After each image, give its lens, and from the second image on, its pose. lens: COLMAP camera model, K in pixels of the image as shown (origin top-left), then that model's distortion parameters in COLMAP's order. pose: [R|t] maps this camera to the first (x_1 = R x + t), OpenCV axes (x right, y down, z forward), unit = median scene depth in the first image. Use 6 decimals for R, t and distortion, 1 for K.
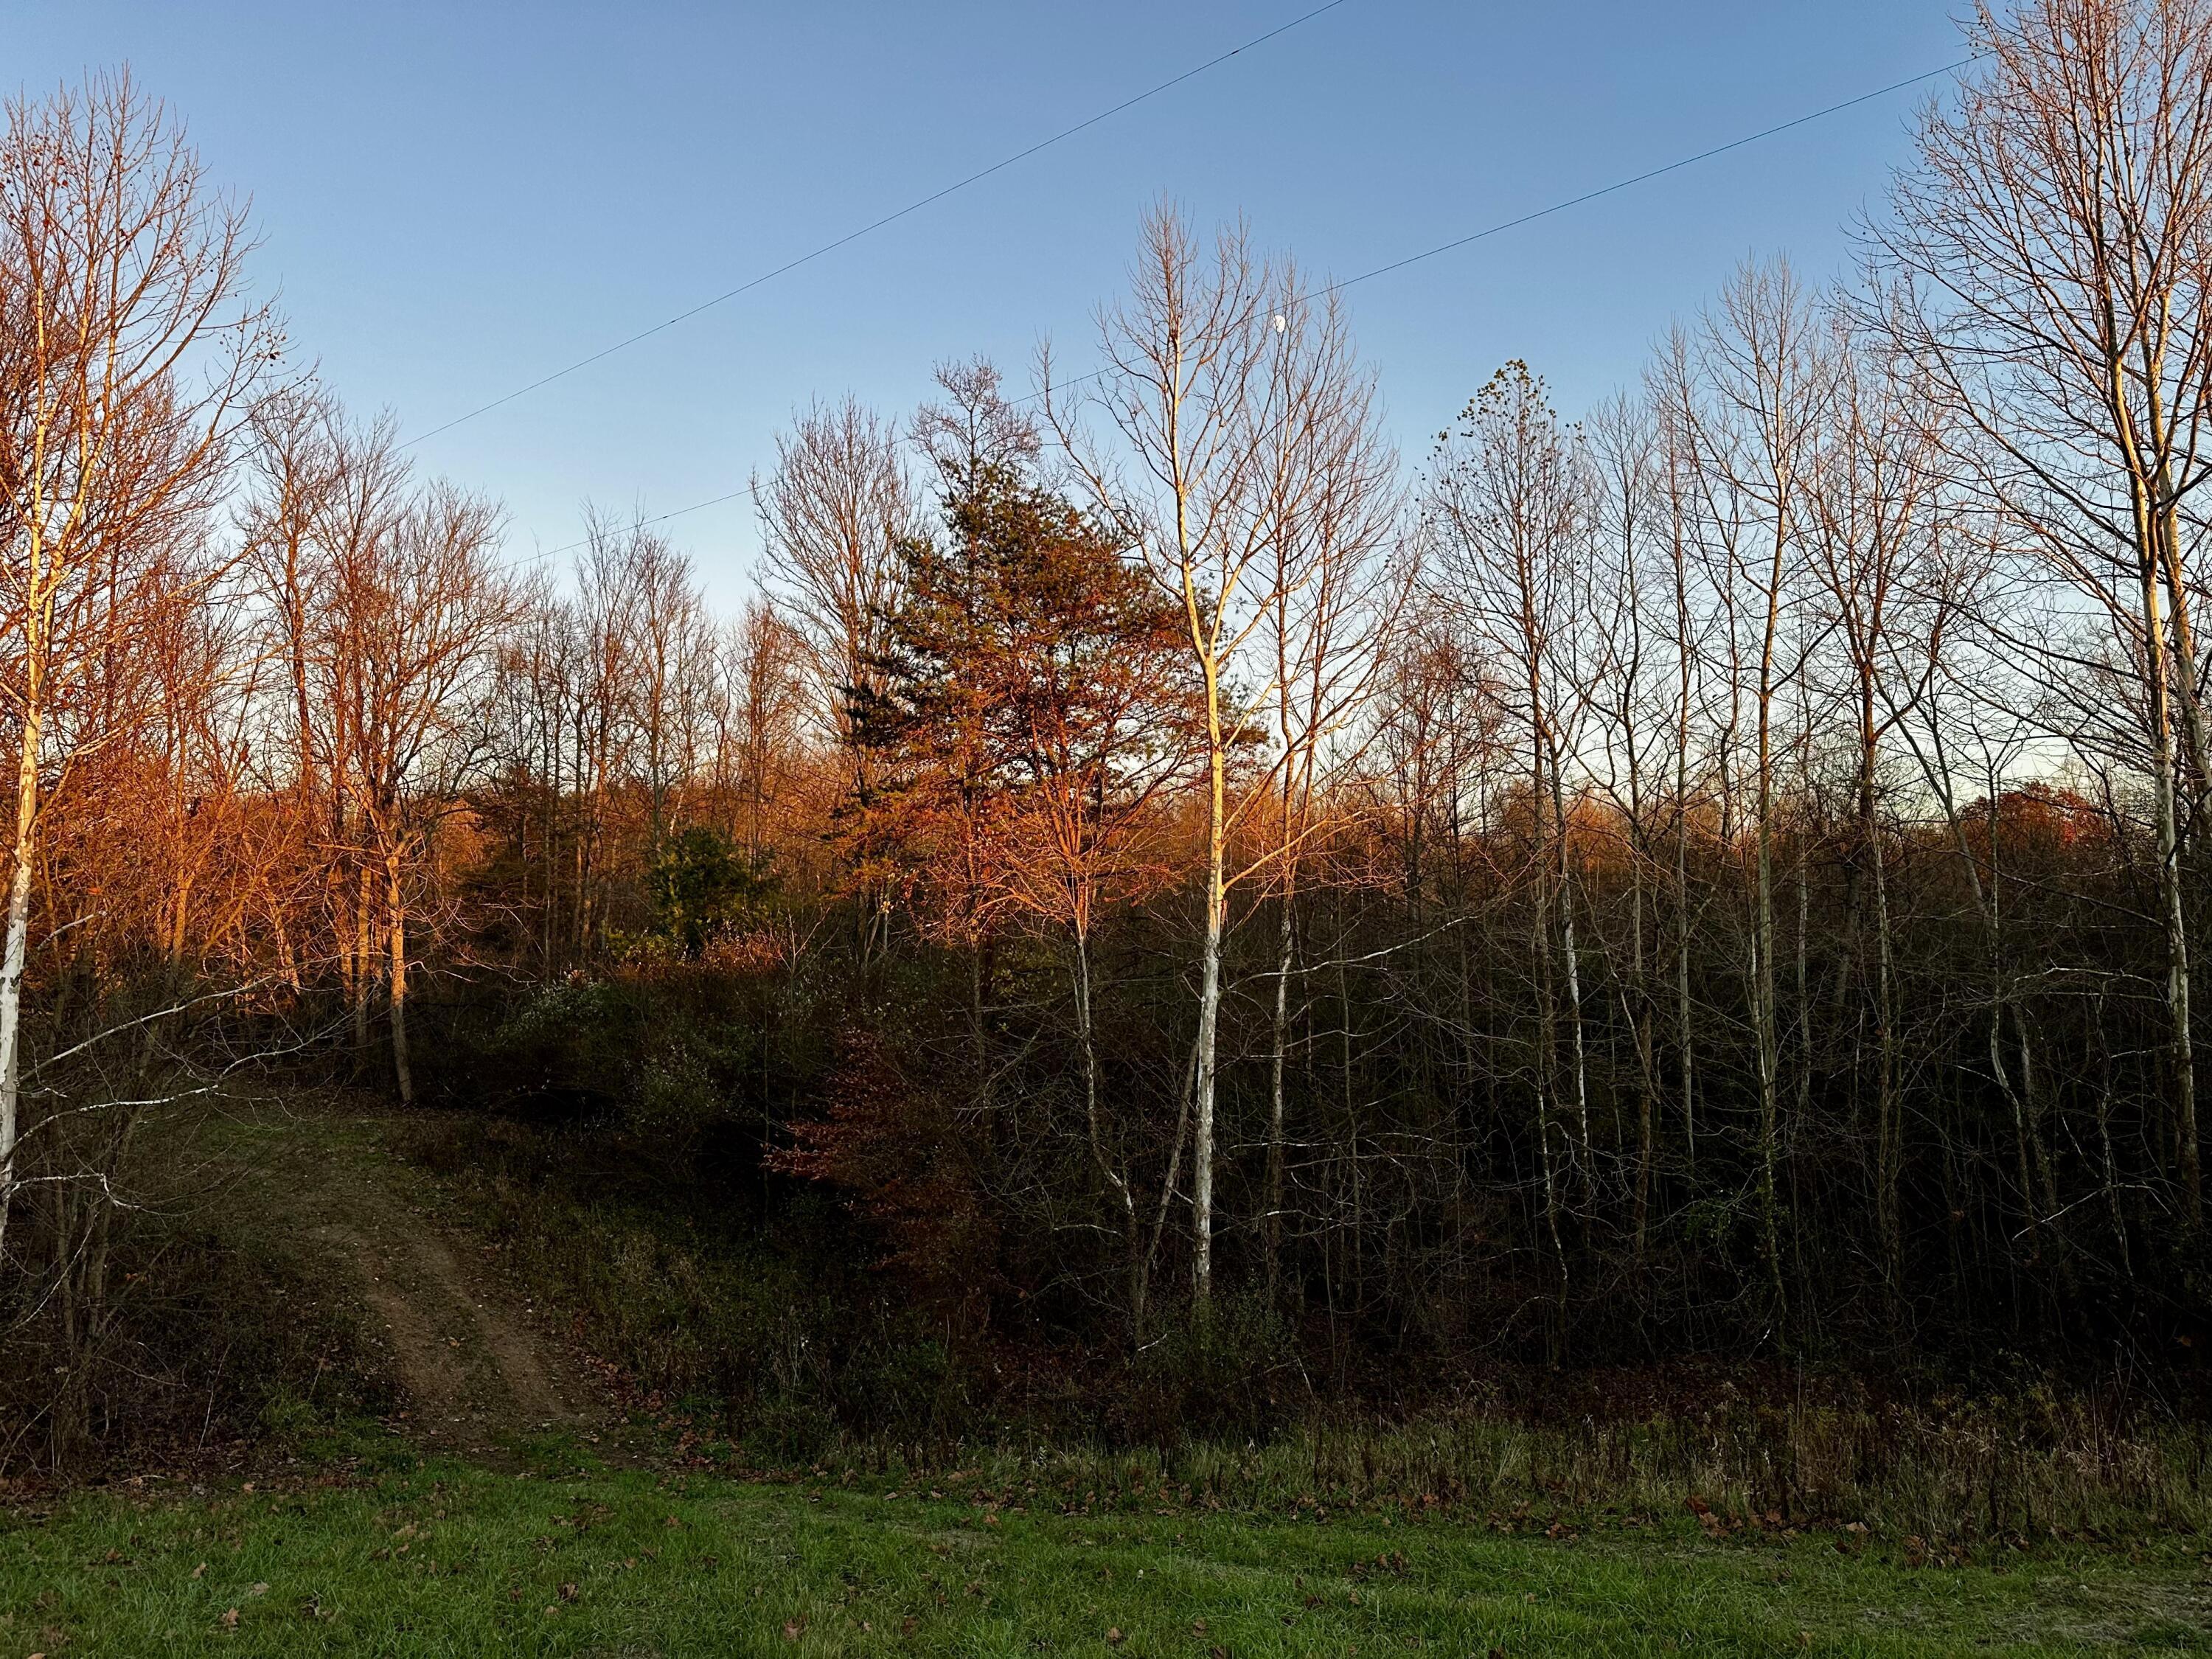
lens RADIAL K [[1508.2, 0, 1104.2], [0, 1508.2, 833.0], [0, 0, 1]] dist [0.052241, -0.070721]
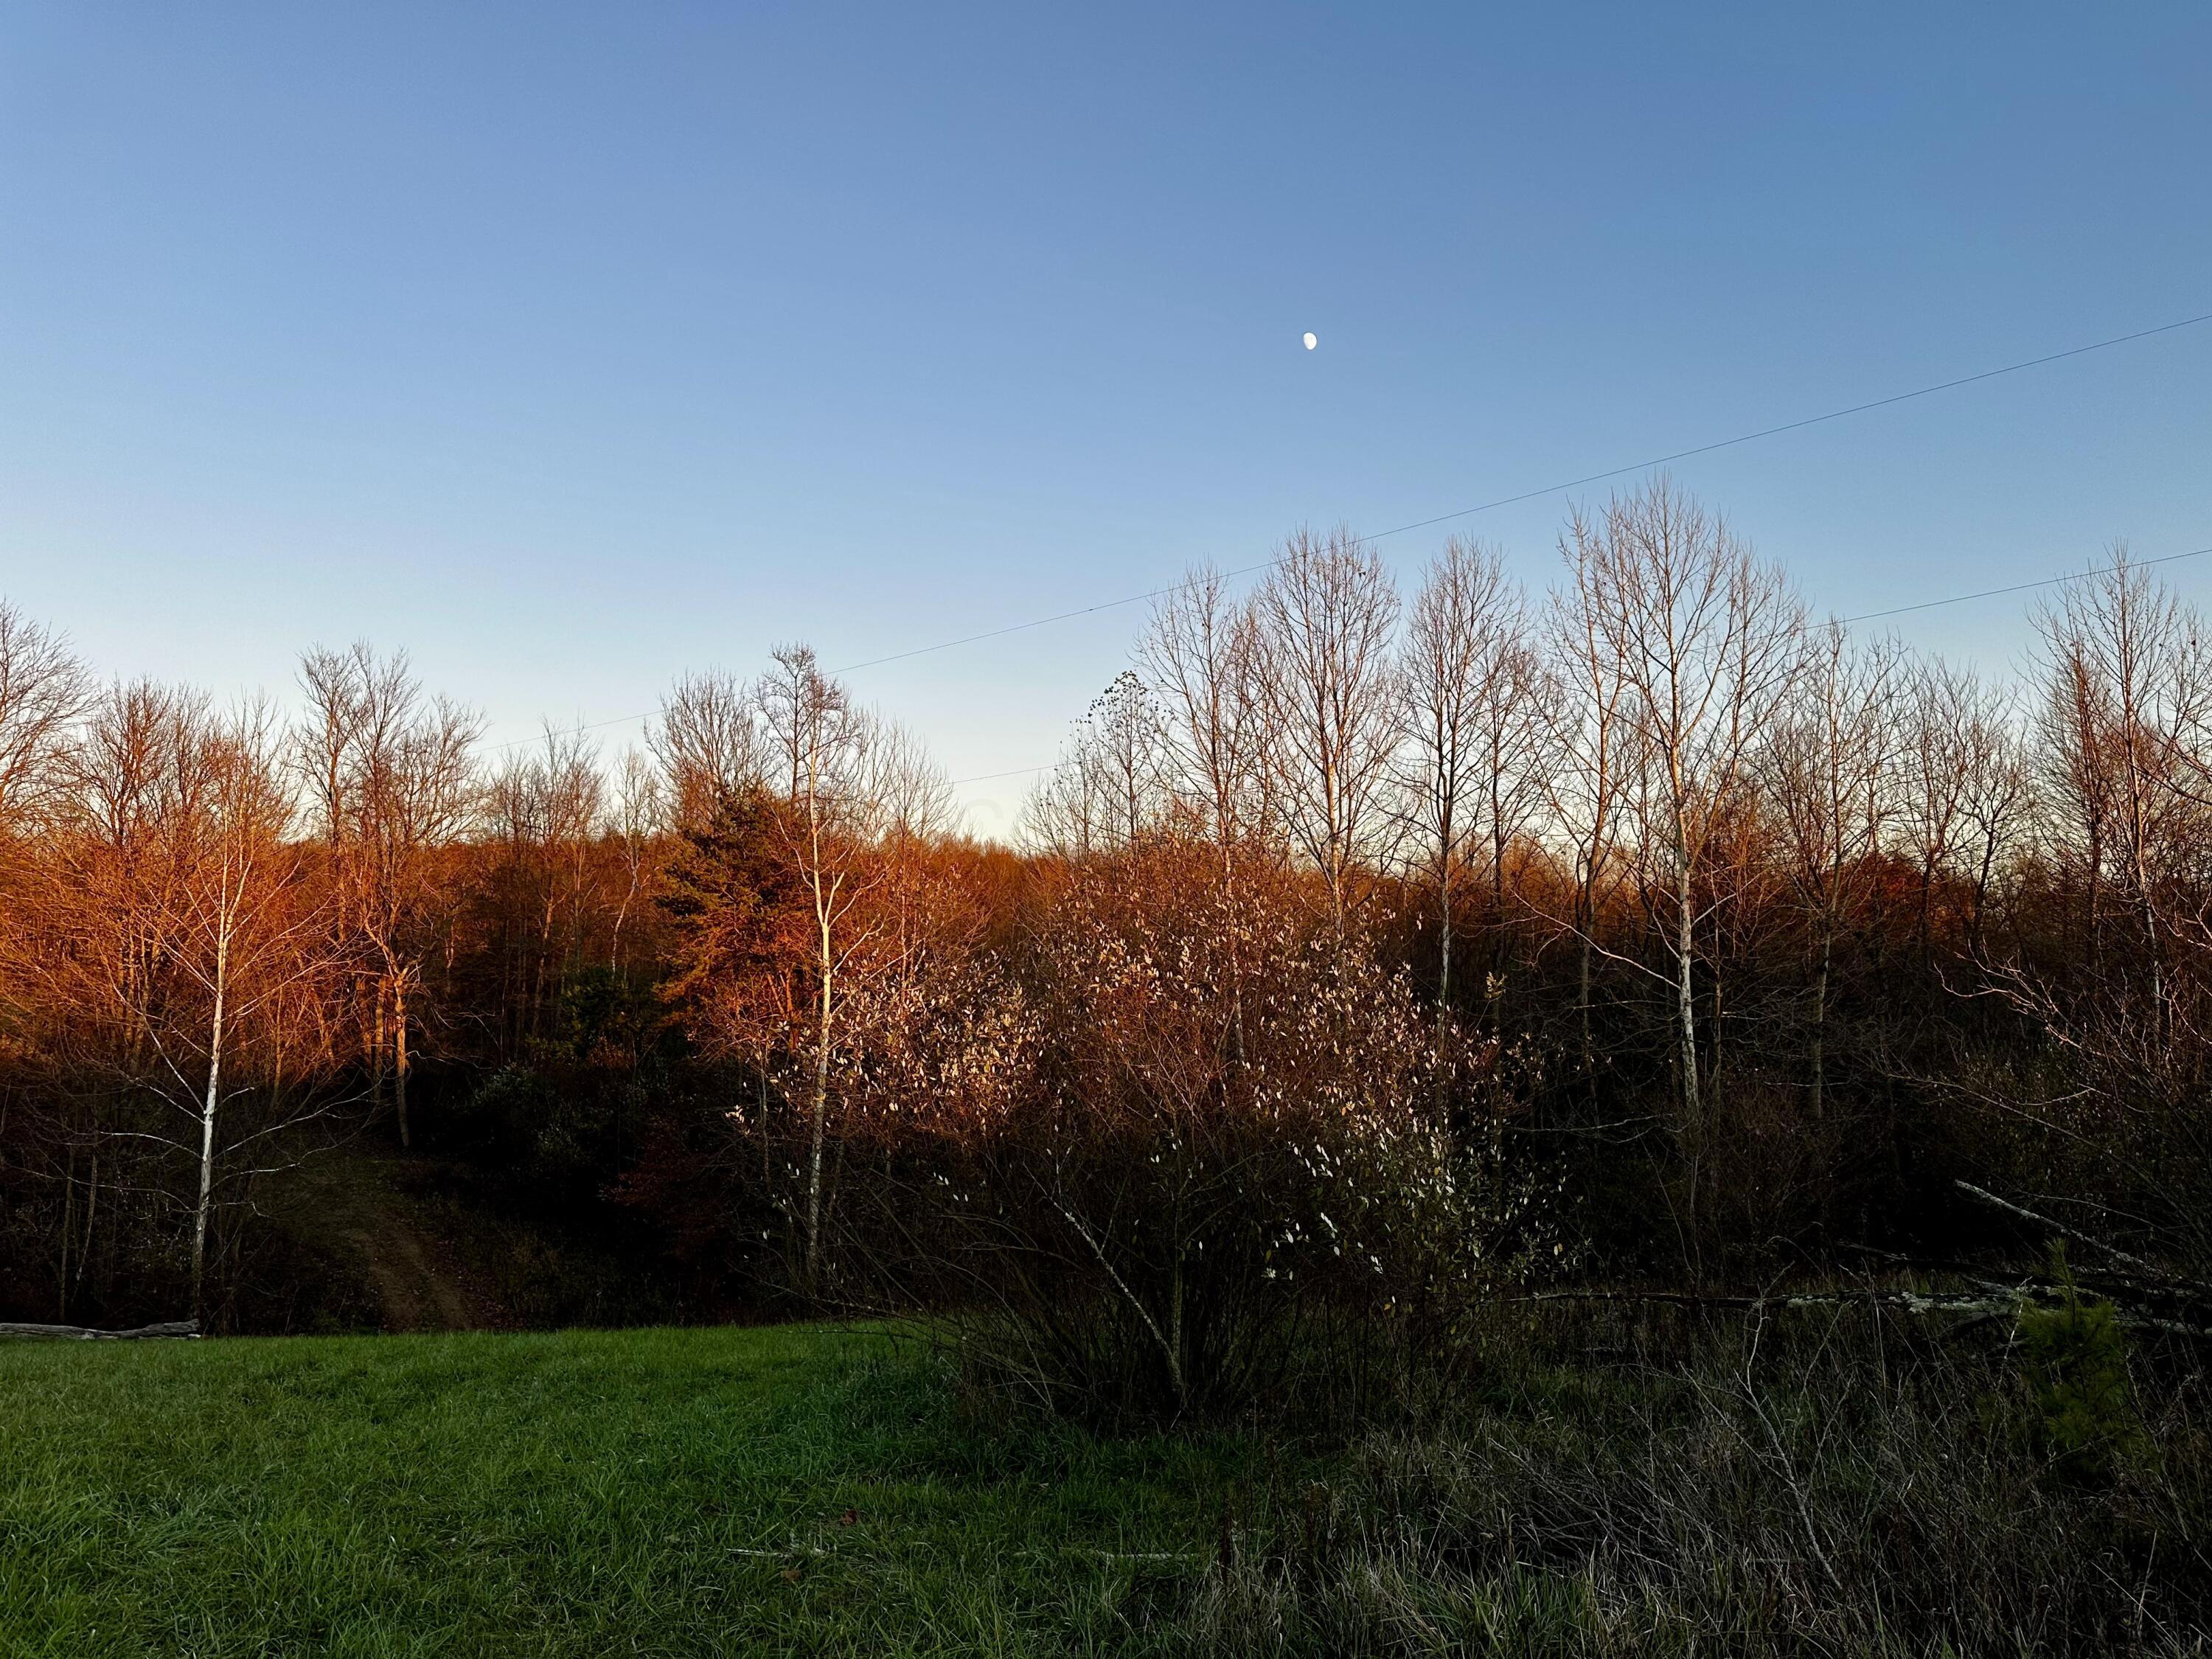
lens RADIAL K [[1508.2, 0, 1111.5], [0, 1508.2, 826.1], [0, 0, 1]] dist [0.052241, -0.070721]
pose [[0.999875, 0.006787, -0.014265, 0.279449], [-0.006983, 0.999881, -0.013761, -0.134679], [0.014170, 0.013859, 0.999804, -0.535985]]
